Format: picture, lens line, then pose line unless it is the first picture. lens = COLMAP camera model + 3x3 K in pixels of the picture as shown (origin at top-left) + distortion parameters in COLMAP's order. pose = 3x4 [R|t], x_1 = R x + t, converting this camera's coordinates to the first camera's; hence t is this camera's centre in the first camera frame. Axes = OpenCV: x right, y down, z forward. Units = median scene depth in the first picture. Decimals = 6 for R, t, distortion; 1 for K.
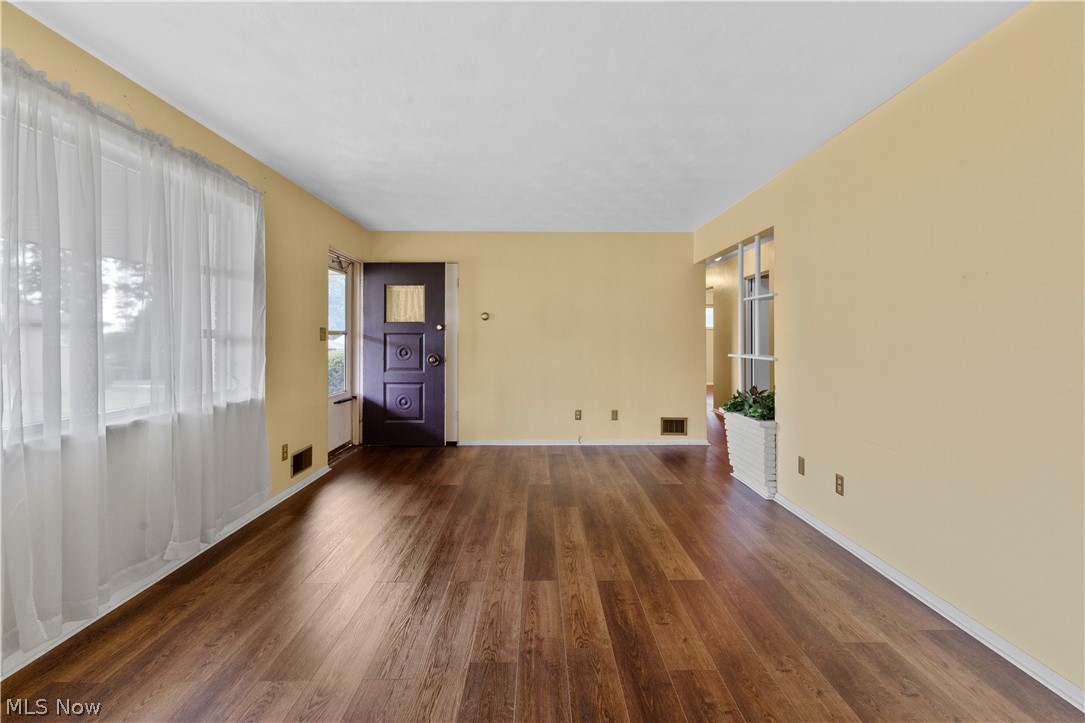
lens RADIAL K [[470.0, 0, 538.7], [0, 470.0, 336.9], [0, 0, 1]] dist [0.005015, -0.001098]
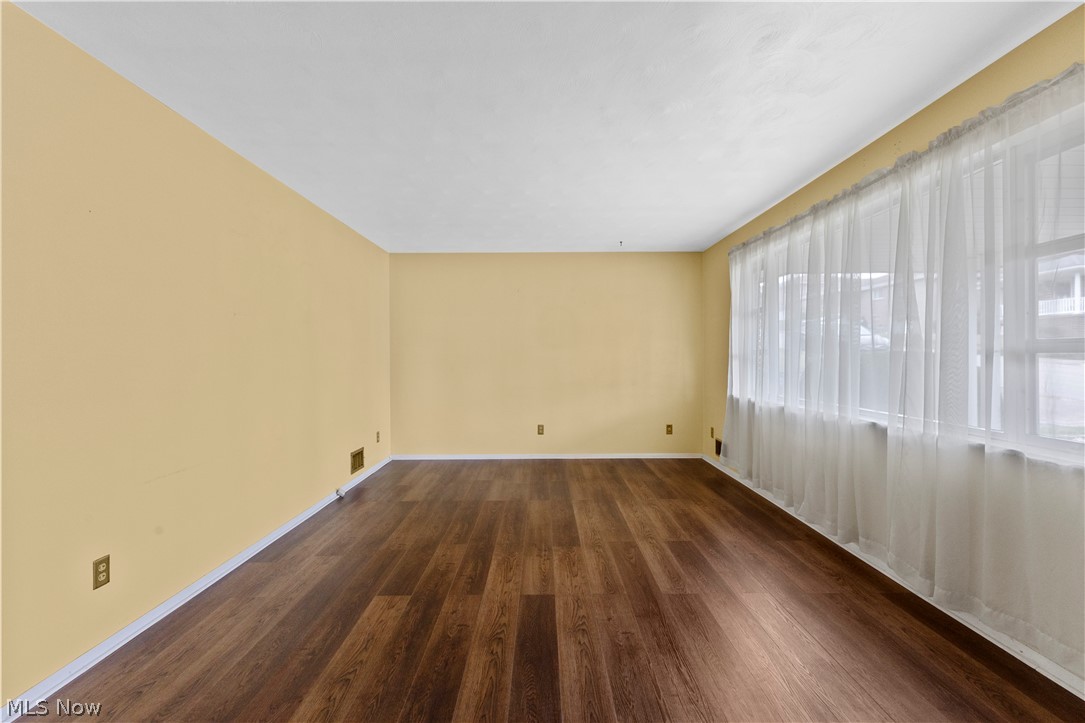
lens RADIAL K [[470.0, 0, 549.2], [0, 470.0, 362.8], [0, 0, 1]] dist [0.005015, -0.001098]
pose [[-0.999872, 0.006849, -0.014493, -0.009805], [0.006719, 0.999937, 0.008961, 0.006827], [0.014554, 0.008863, -0.999855, 2.025223]]
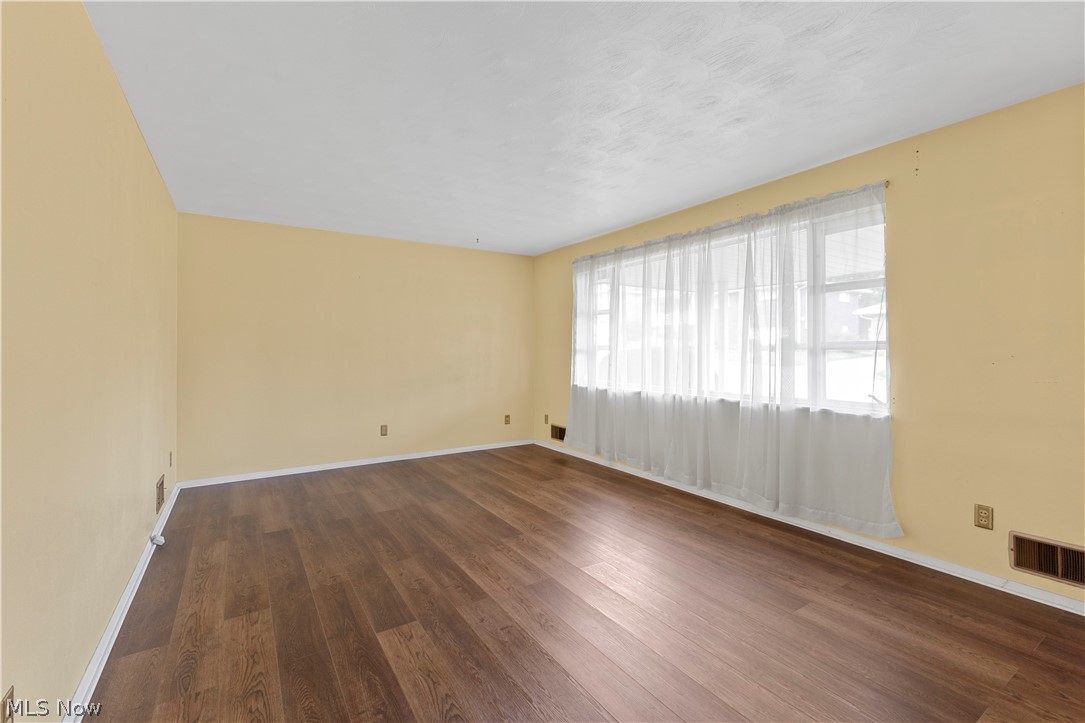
lens RADIAL K [[470.0, 0, 549.8], [0, 470.0, 355.4], [0, 0, 1]] dist [0.005015, -0.001098]
pose [[-0.831935, 0.009888, -0.554785, 0.564260], [0.005664, 0.999940, 0.009329, 0.000629], [0.554844, 0.004619, -0.831941, 1.898959]]
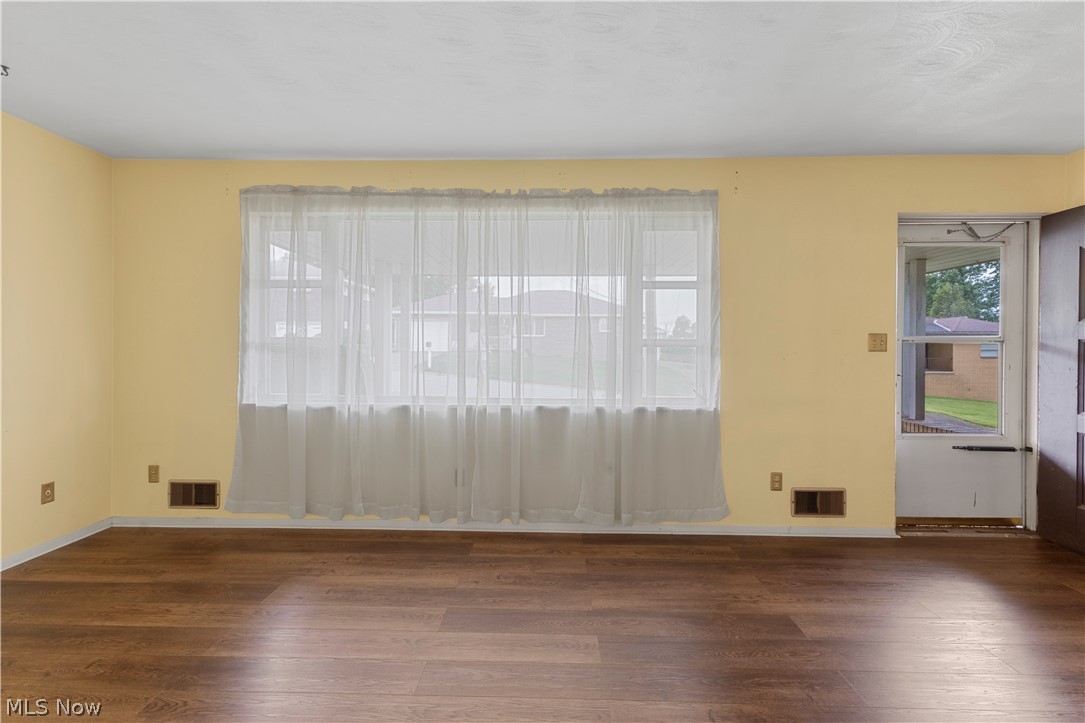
lens RADIAL K [[470.0, 0, 543.3], [0, 470.0, 356.3], [0, 0, 1]] dist [0.005015, -0.001098]
pose [[-0.021377, 0.022271, -0.999523, 0.497061], [-0.002121, 0.999749, 0.022322, -0.001460], [0.999769, 0.002598, -0.021324, 0.925044]]
